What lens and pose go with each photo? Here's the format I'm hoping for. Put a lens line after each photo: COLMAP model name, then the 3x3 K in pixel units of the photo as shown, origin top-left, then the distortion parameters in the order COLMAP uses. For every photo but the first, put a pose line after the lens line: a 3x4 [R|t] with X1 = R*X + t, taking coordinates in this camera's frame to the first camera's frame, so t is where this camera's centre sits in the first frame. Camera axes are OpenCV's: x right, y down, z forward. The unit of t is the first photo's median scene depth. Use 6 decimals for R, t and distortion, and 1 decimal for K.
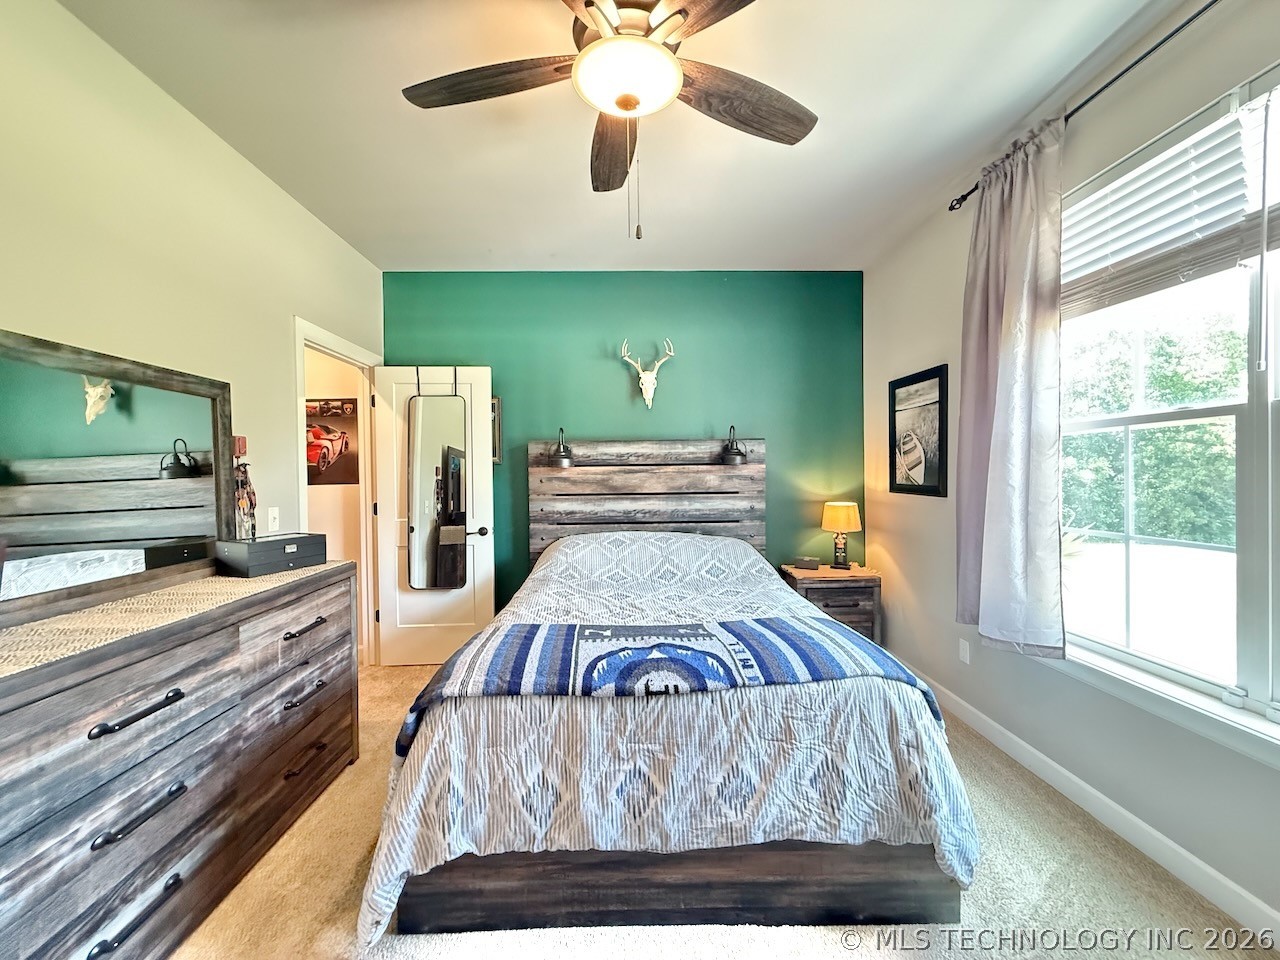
lens RADIAL K [[507.9, 0, 636.8], [0, 507.9, 479.4], [0, 0, 1]] dist [-0.001551, 0.000761]
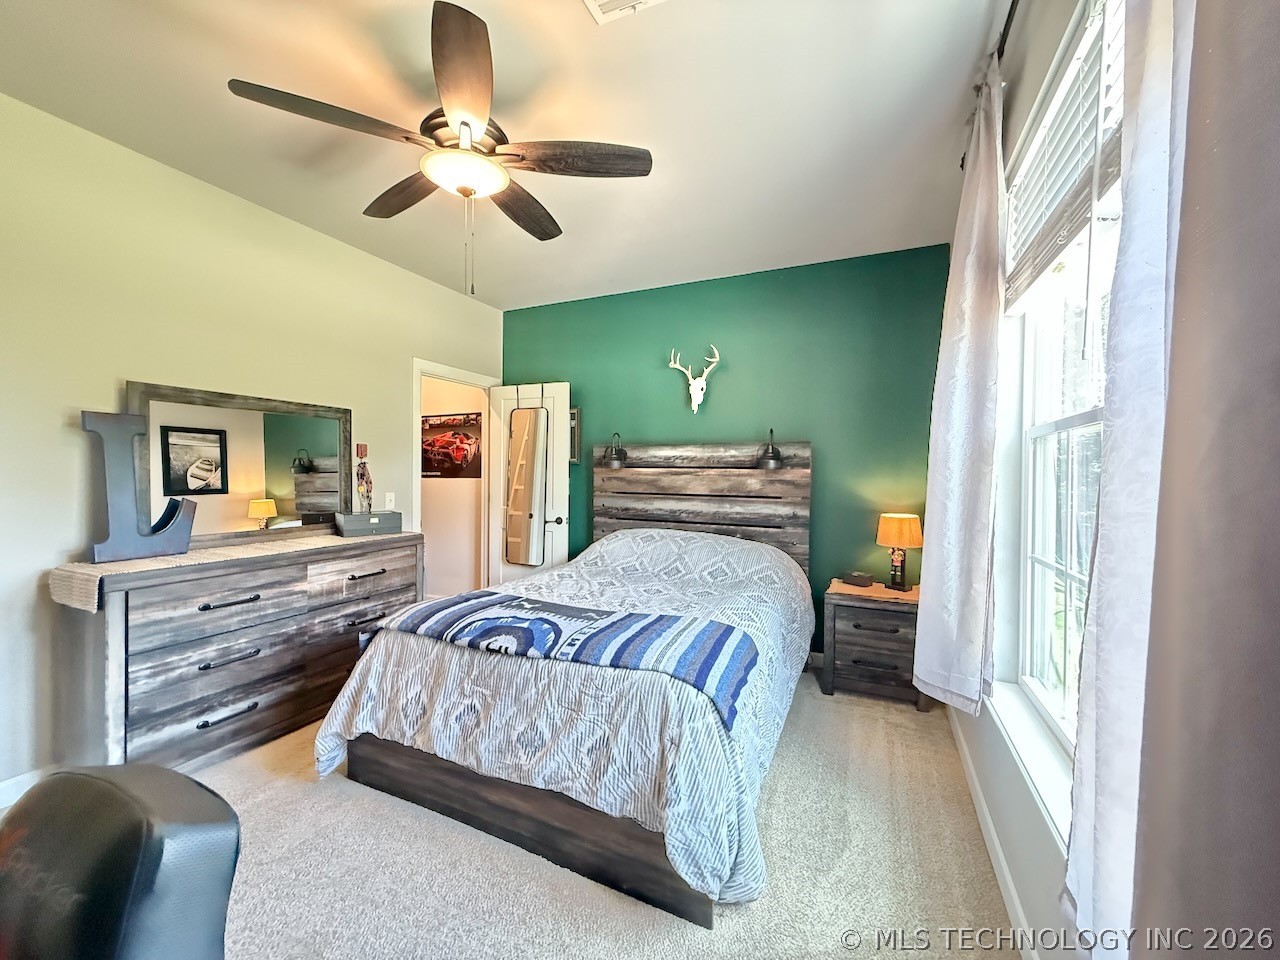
lens RADIAL K [[507.9, 0, 637.4], [0, 507.9, 477.9], [0, 0, 1]] dist [-0.001551, 0.000761]
pose [[0.896164, 0.027705, -0.442858, 0.782662], [-0.027420, 0.999599, 0.007048, -0.023002], [0.442876, 0.005827, 0.896564, 0.021251]]
